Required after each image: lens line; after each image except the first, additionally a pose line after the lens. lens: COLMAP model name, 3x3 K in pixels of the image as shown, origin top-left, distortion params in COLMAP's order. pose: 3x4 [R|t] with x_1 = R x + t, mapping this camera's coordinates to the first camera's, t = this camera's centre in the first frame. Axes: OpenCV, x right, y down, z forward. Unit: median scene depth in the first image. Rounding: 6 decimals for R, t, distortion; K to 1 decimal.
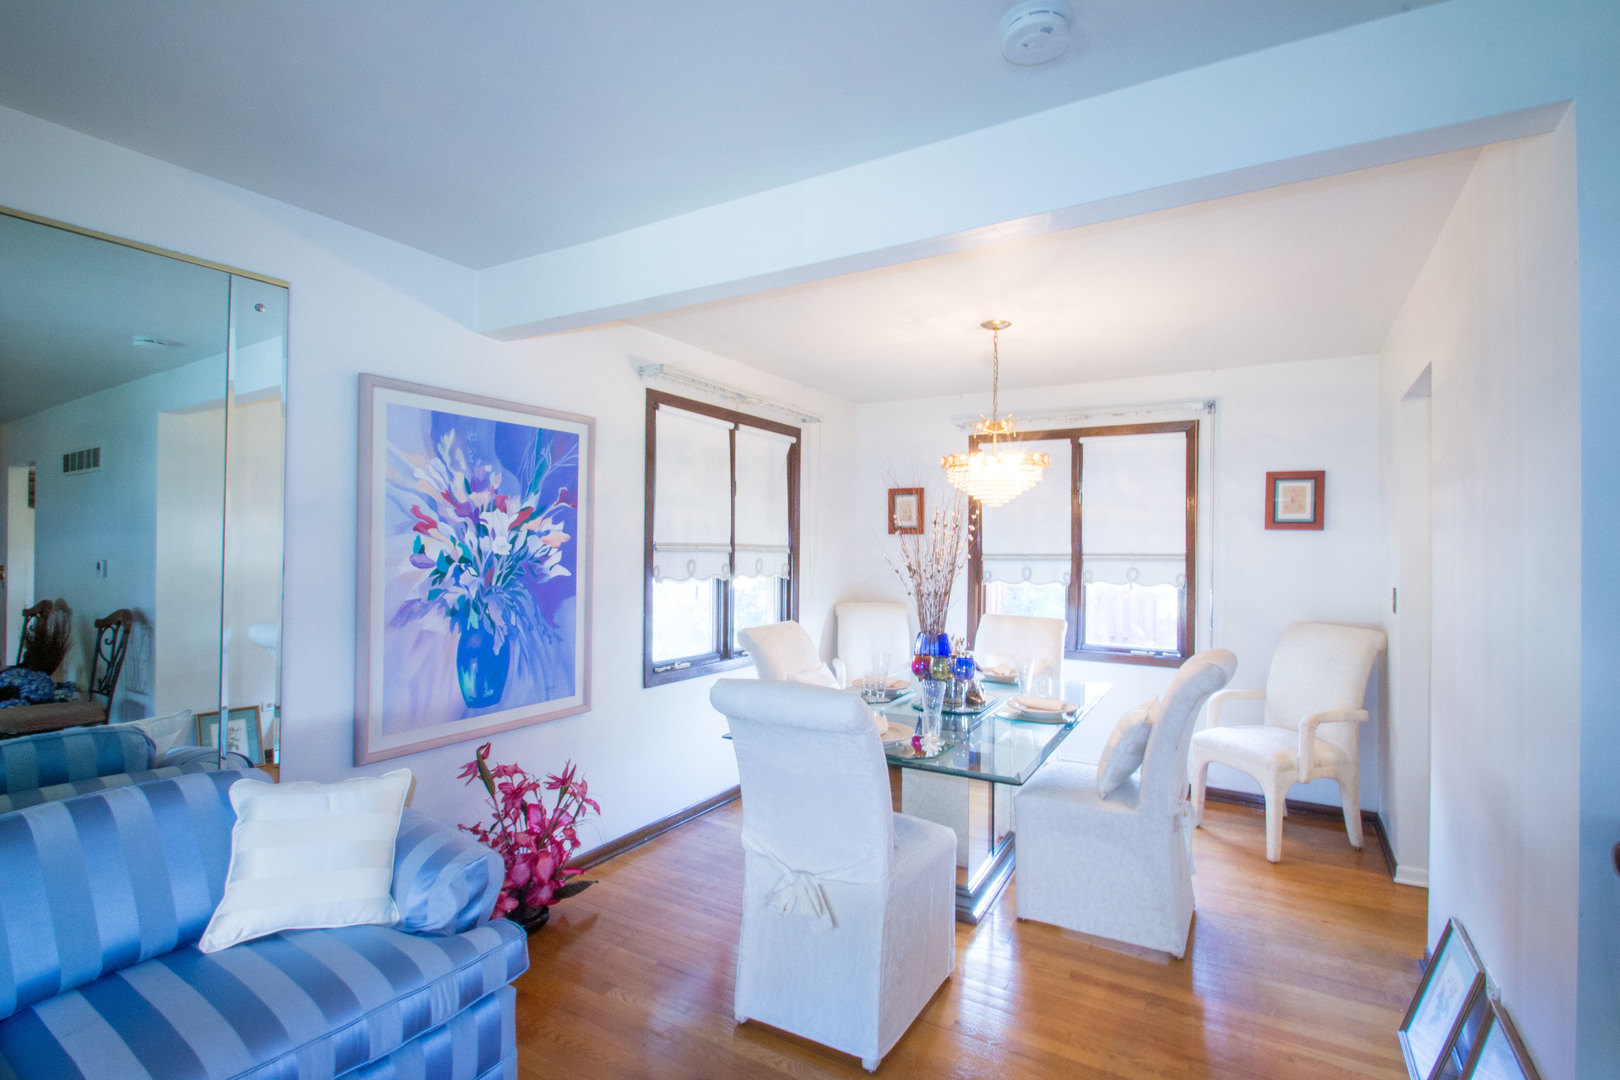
lens RADIAL K [[757.5, 0, 825.7], [0, 757.5, 542.4], [0, 0, 1]] dist [-0.001457, -0.004233]
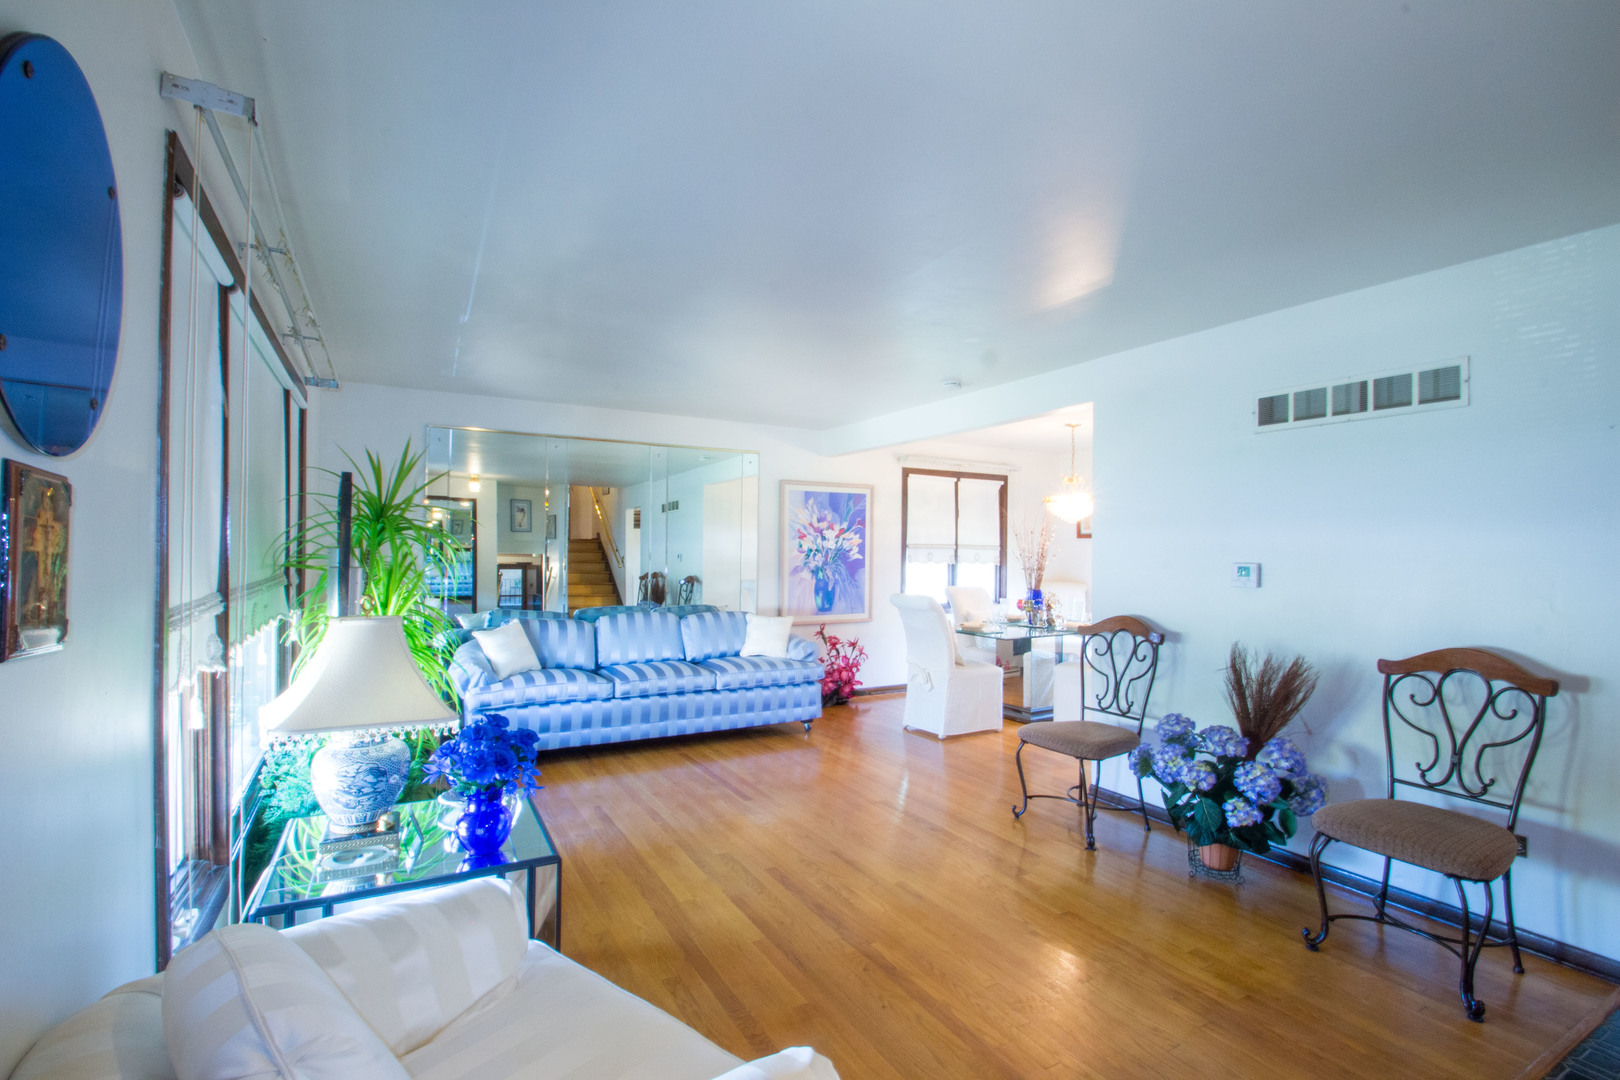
lens RADIAL K [[757.5, 0, 808.6], [0, 757.5, 547.4], [0, 0, 1]] dist [-0.001457, -0.004233]
pose [[0.862245, -0.001567, -0.506489, 0.698480], [0.000738, 0.999998, -0.001837, 0.017308], [0.506490, 0.001211, 0.862245, -1.063258]]
